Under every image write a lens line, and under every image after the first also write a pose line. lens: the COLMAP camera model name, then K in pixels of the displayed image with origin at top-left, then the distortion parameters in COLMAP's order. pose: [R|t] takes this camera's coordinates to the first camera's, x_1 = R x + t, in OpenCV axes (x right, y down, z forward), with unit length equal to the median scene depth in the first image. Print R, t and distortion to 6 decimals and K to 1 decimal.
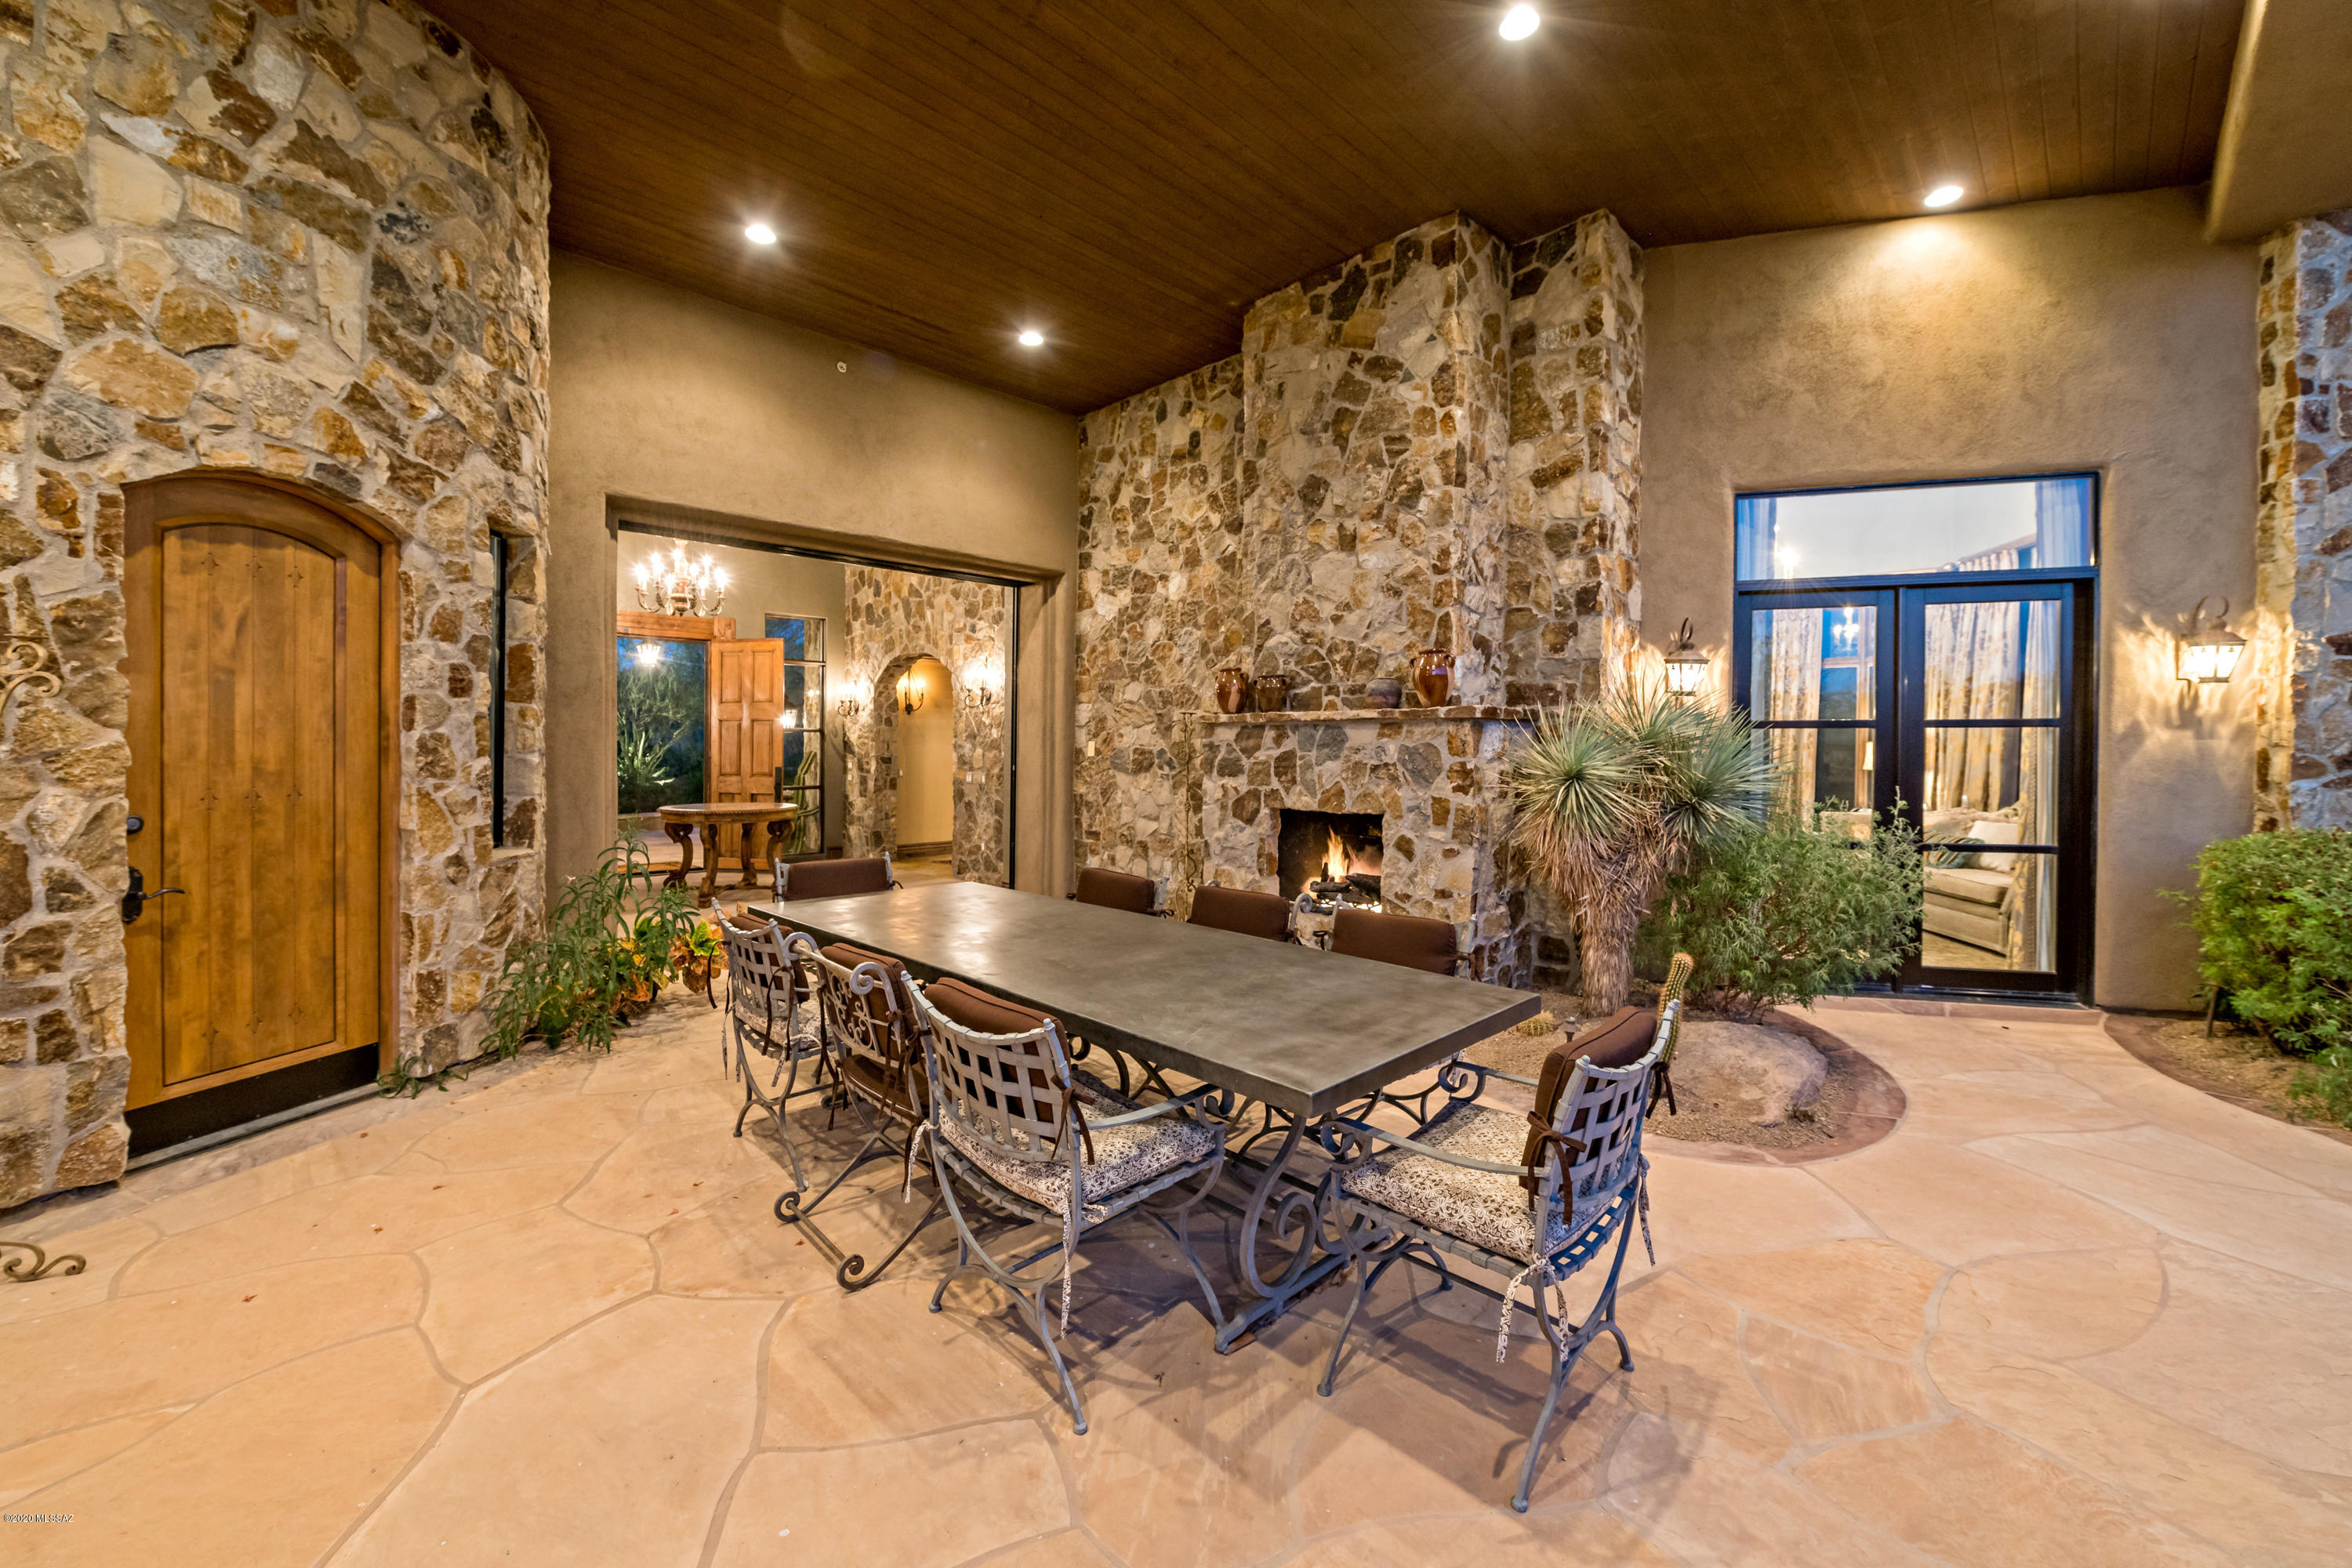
lens RADIAL K [[931.8, 0, 1179.6], [0, 931.8, 744.2], [0, 0, 1]] dist [0.000075, -0.004198]
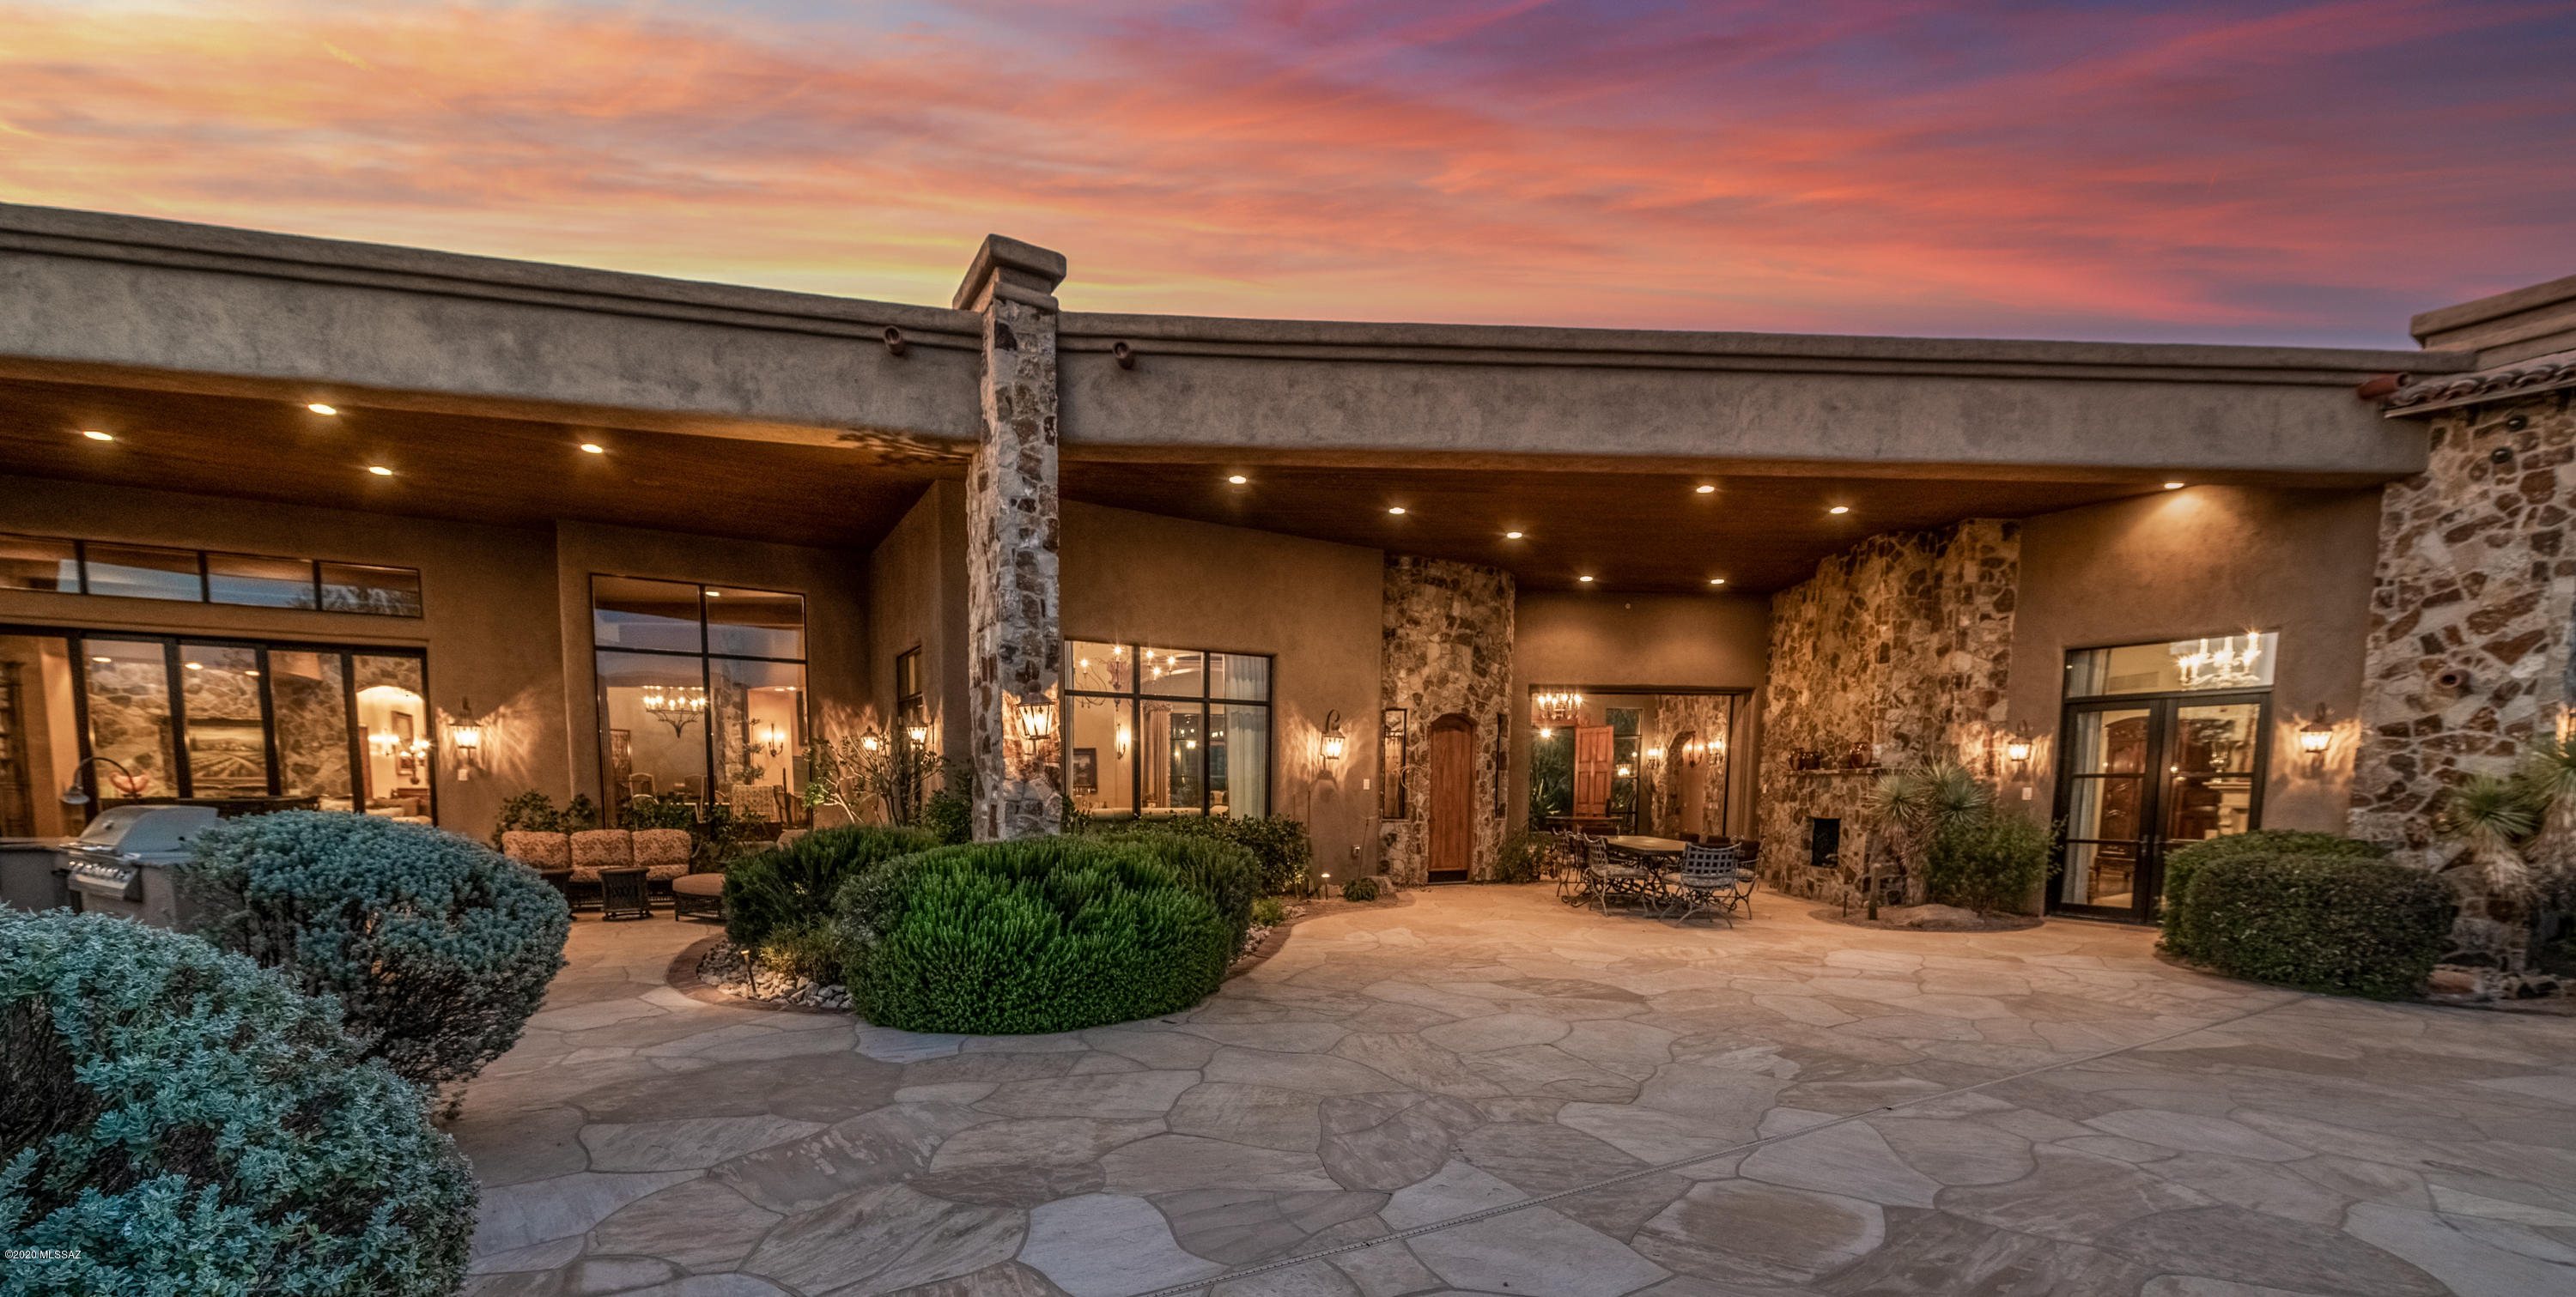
lens RADIAL K [[1073.4, 0, 1290.4], [0, 1073.4, 903.4], [0, 0, 1]] dist [-0.009734, -0.000420]
pose [[0.727597, 0.077330, -0.681633, 0.993932], [-0.005409, 0.994242, 0.107021, 0.012866], [0.685984, -0.074181, 0.723826, -1.680032]]
